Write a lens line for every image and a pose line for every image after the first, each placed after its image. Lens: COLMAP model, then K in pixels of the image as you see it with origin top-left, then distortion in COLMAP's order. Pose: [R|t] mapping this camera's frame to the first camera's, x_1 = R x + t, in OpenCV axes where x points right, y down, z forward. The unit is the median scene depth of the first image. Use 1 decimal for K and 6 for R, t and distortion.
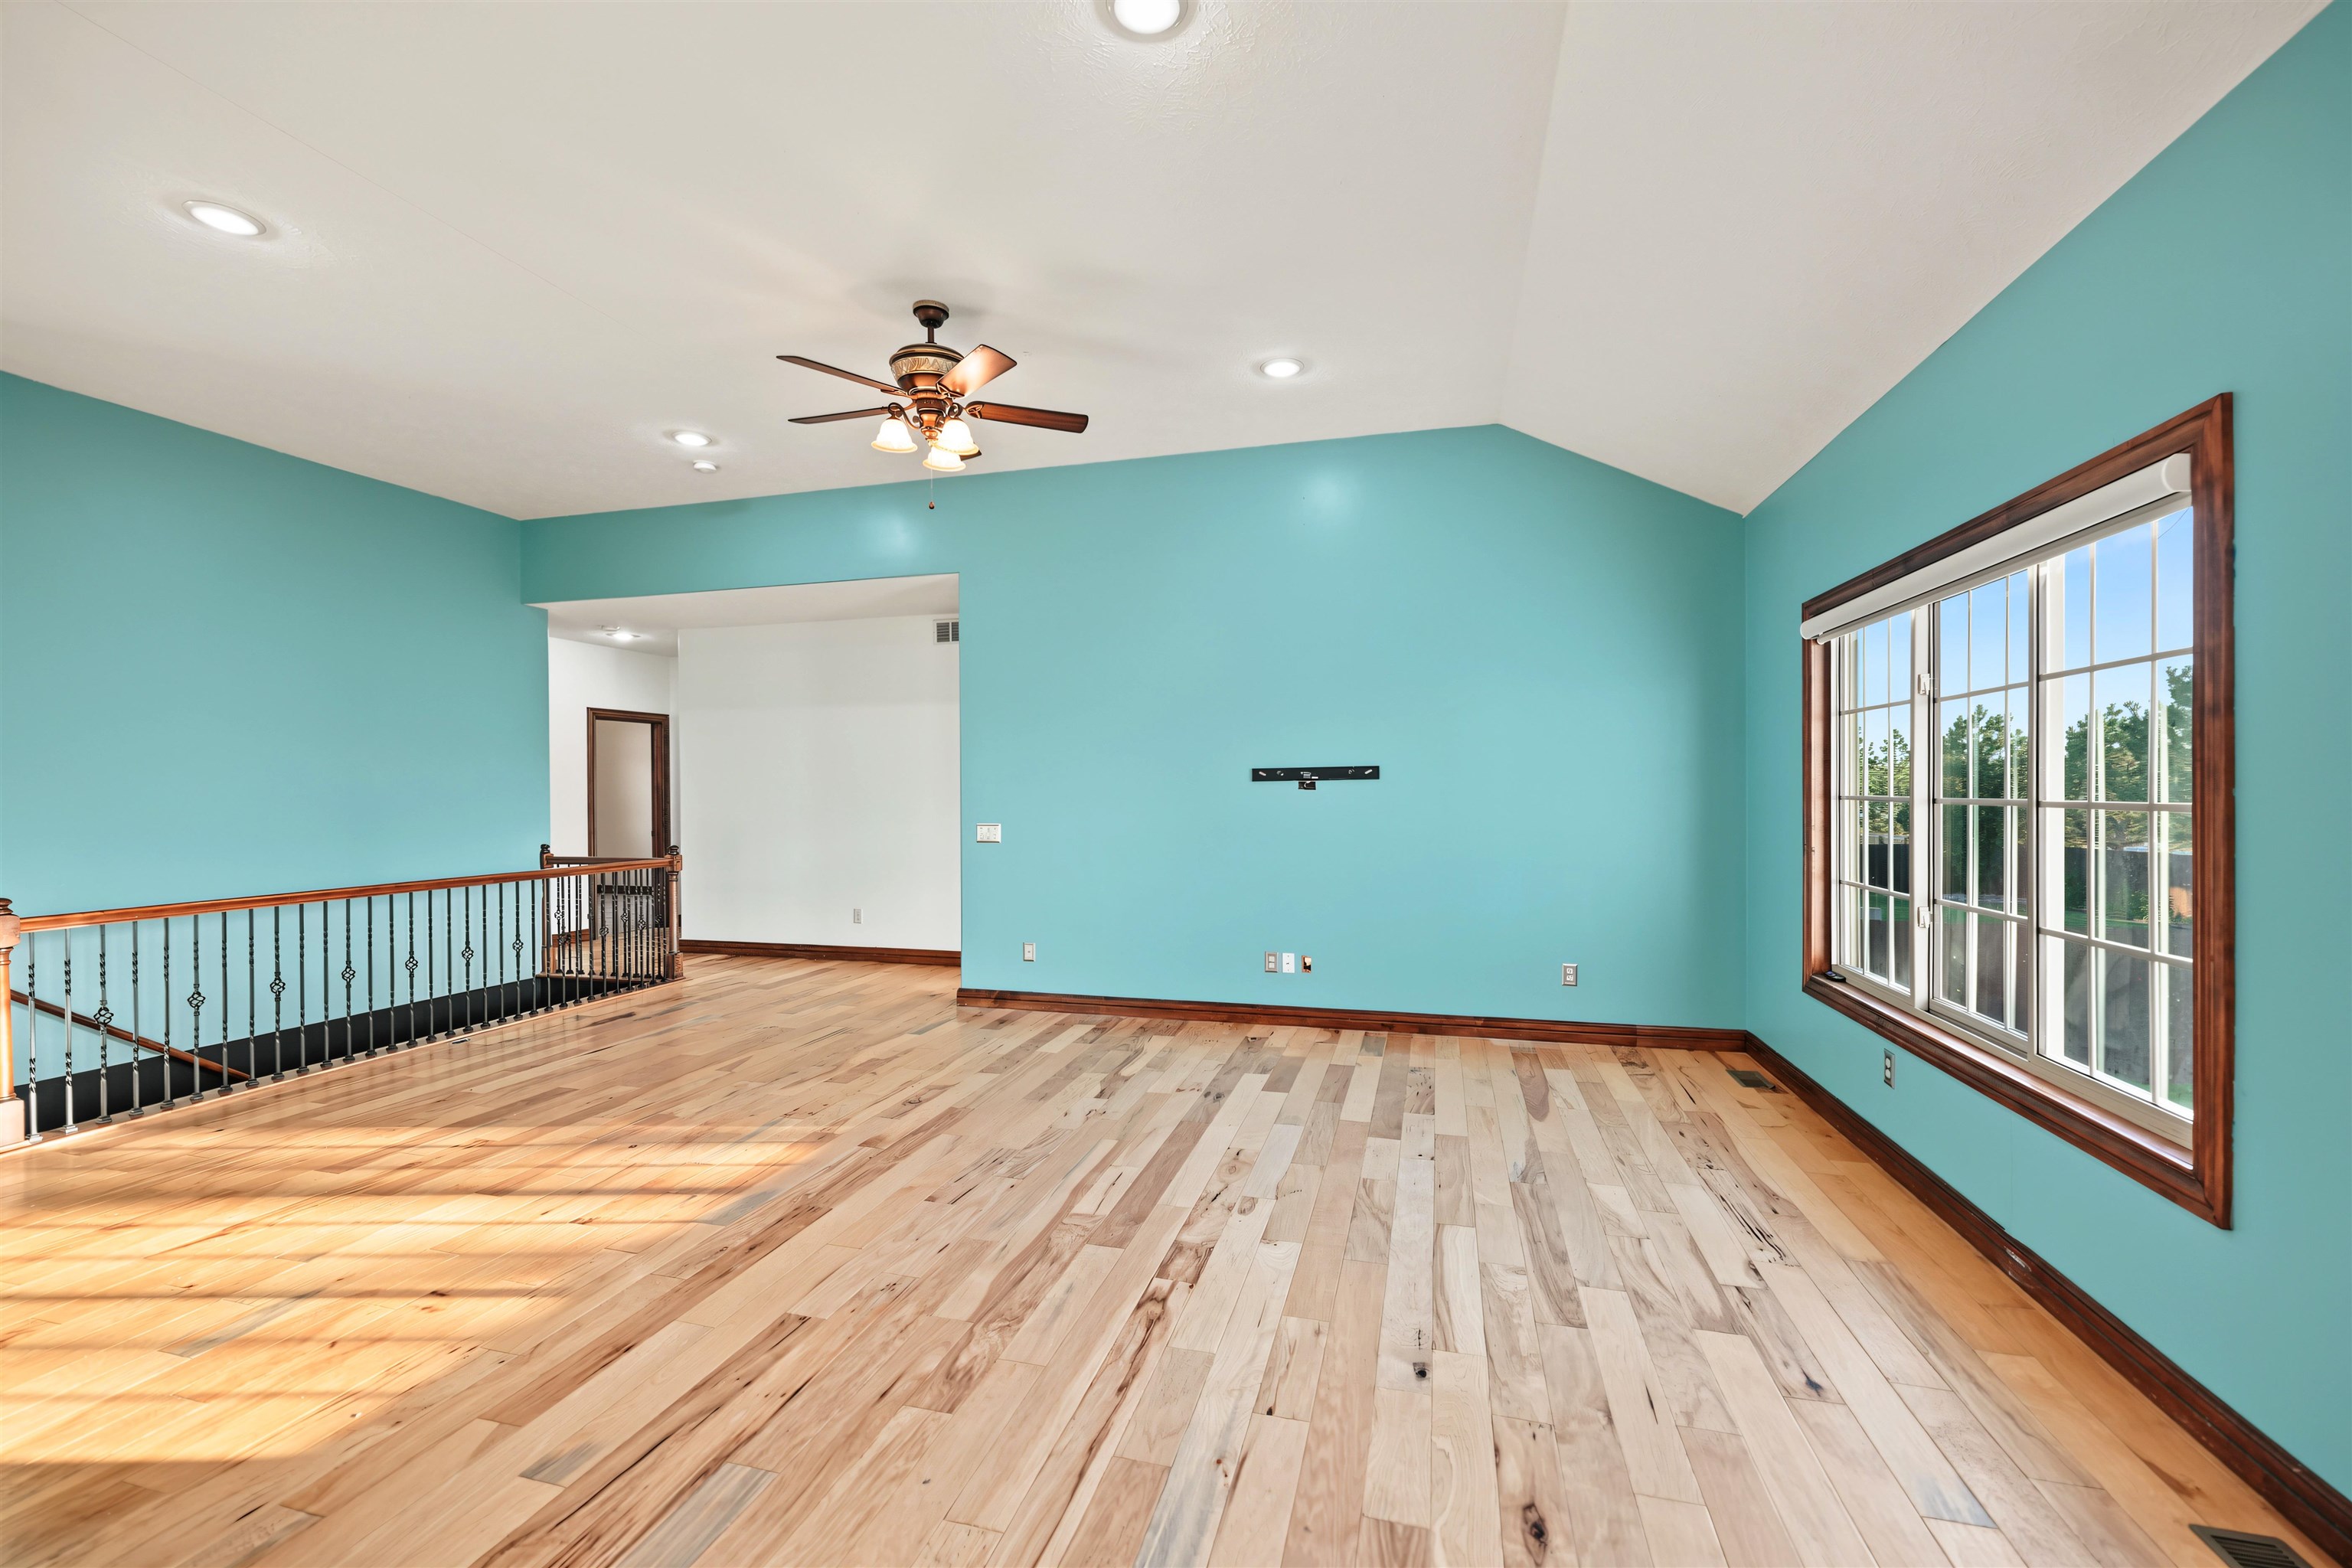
lens RADIAL K [[935.2, 0, 1176.8], [0, 935.2, 791.8], [0, 0, 1]] dist [-0.001847, -0.000341]
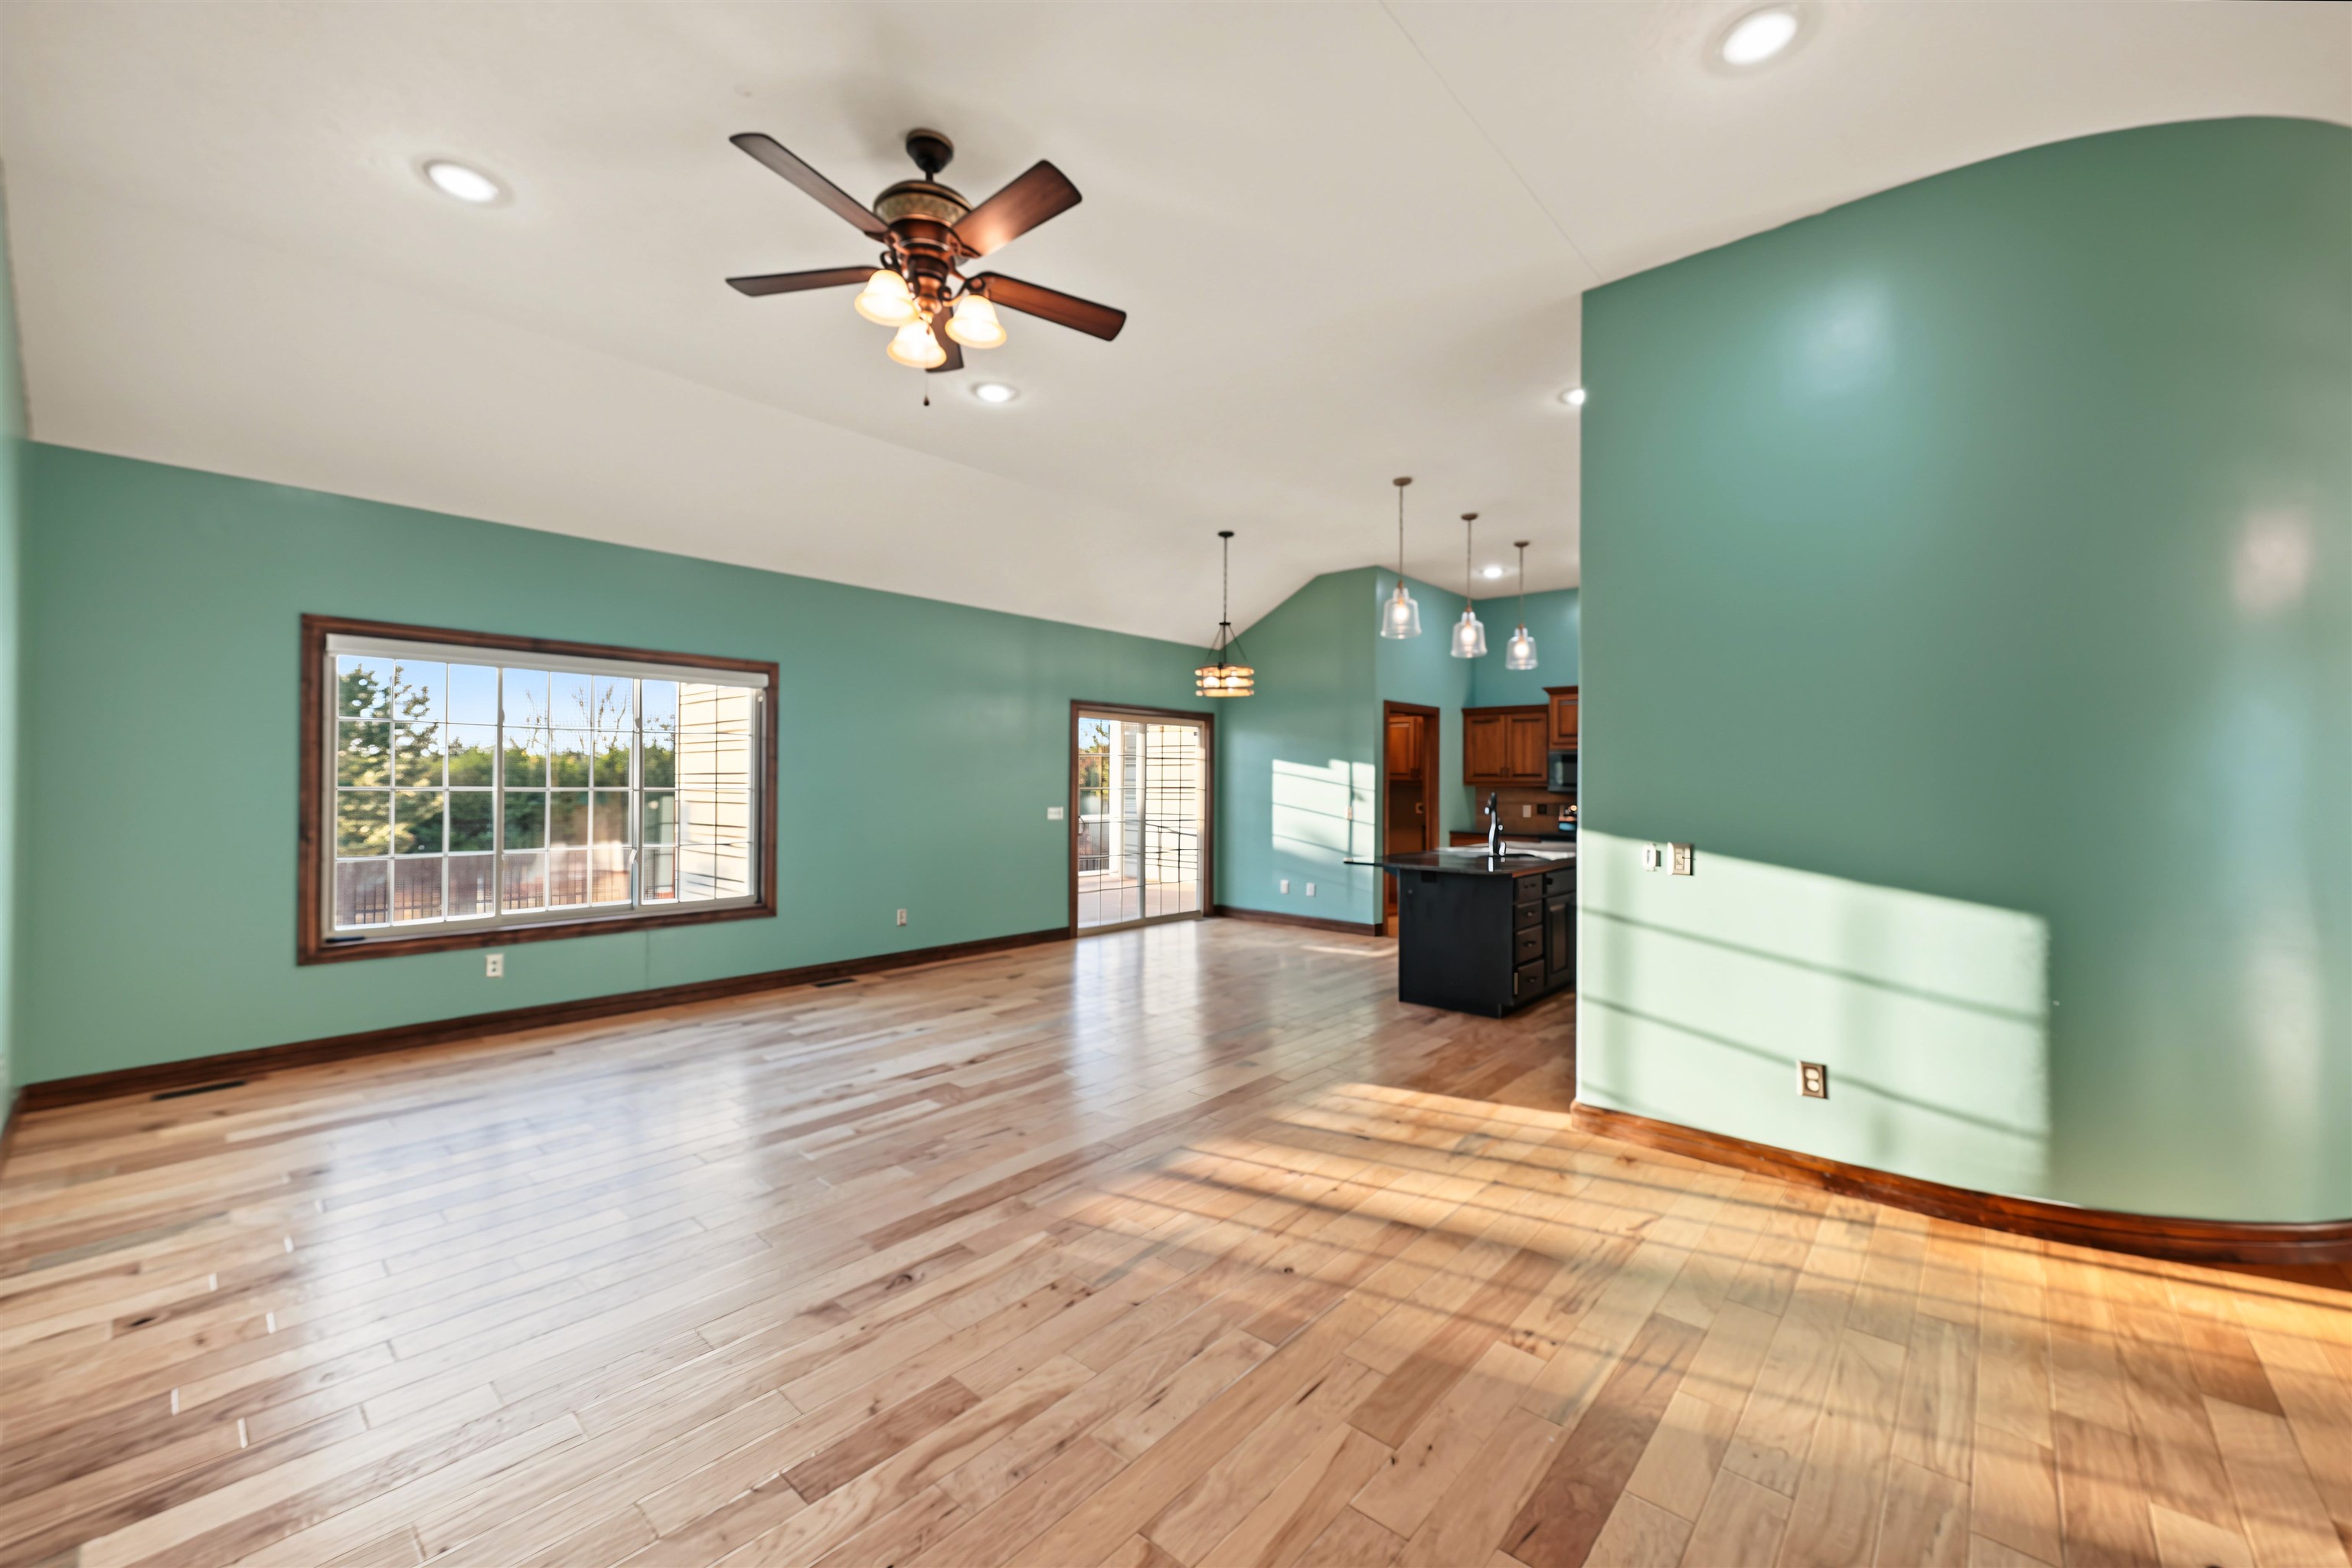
lens RADIAL K [[935.2, 0, 1192.2], [0, 935.2, 776.9], [0, 0, 1]] dist [-0.001847, -0.000341]
pose [[-0.899215, 0.001219, 0.437505, -1.126882], [-0.000668, 0.999991, -0.004160, -0.004742], [-0.437506, -0.004033, -0.899206, 2.289573]]
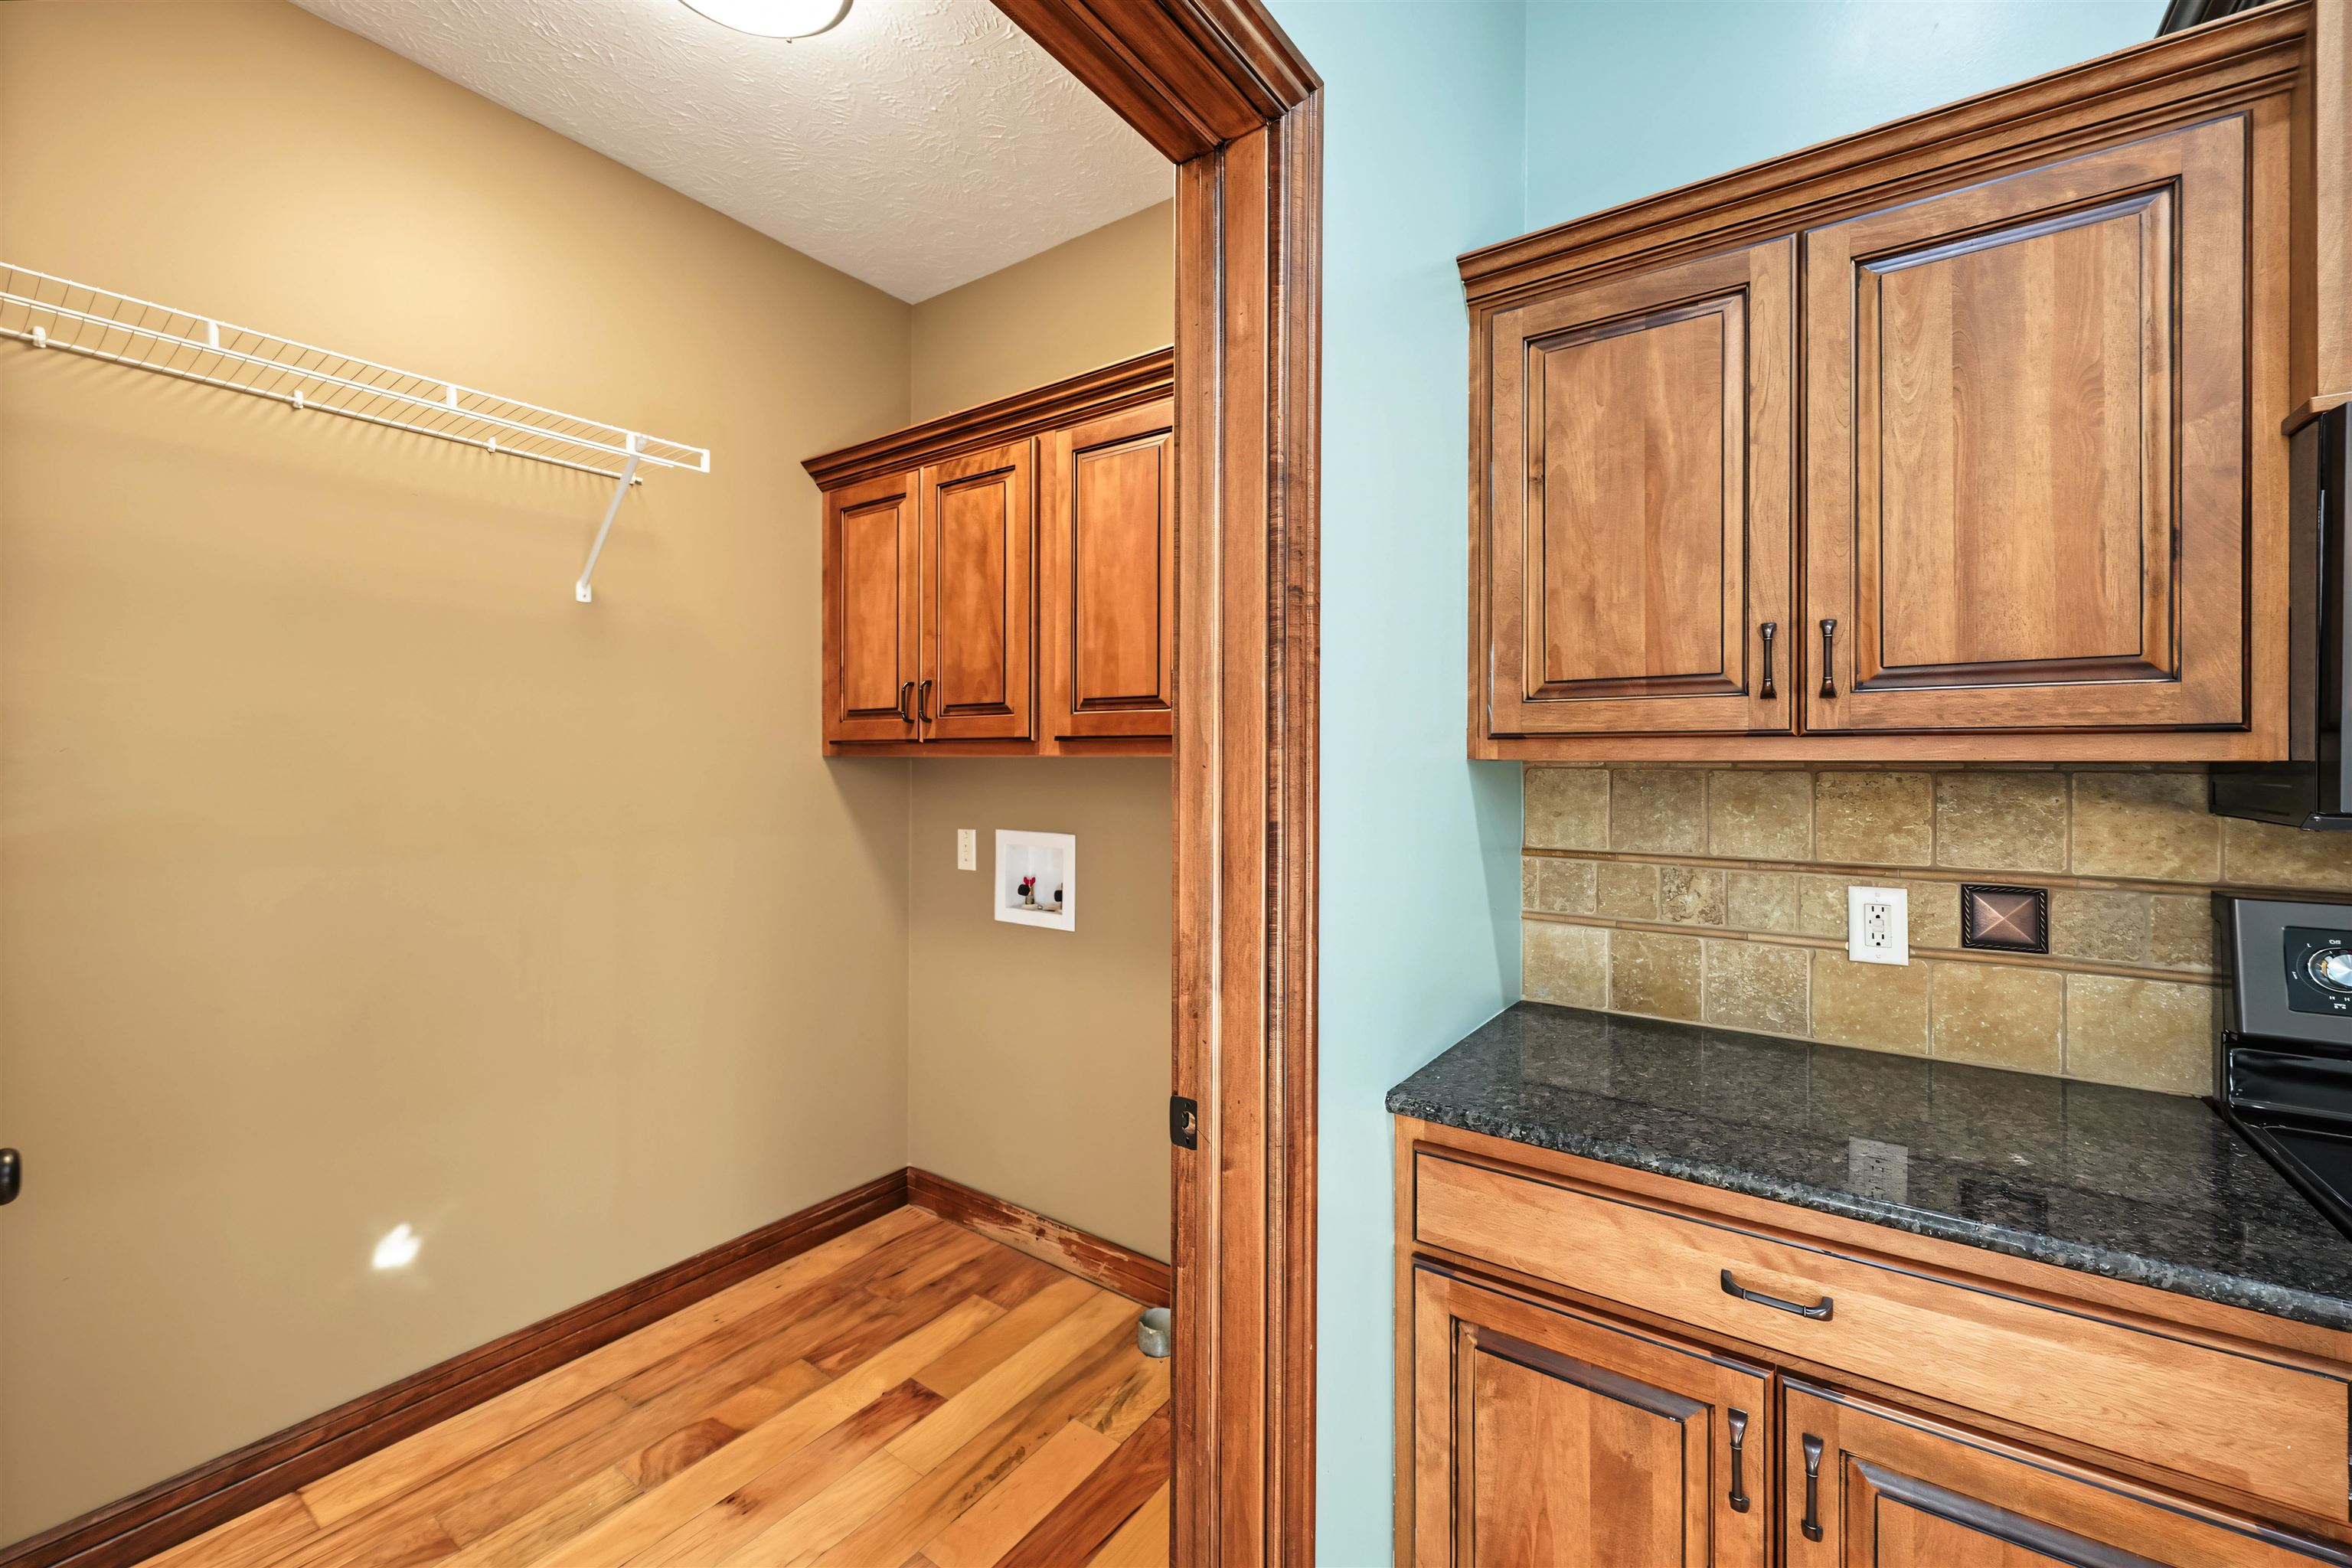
lens RADIAL K [[935.2, 0, 1180.4], [0, 935.2, 767.0], [0, 0, 1]] dist [-0.001847, -0.000341]
pose [[-0.938714, 0.001286, 0.344694, -0.526691], [0.002353, 0.999994, 0.002677, 0.015102], [-0.344689, 0.003324, -0.938711, -0.785681]]
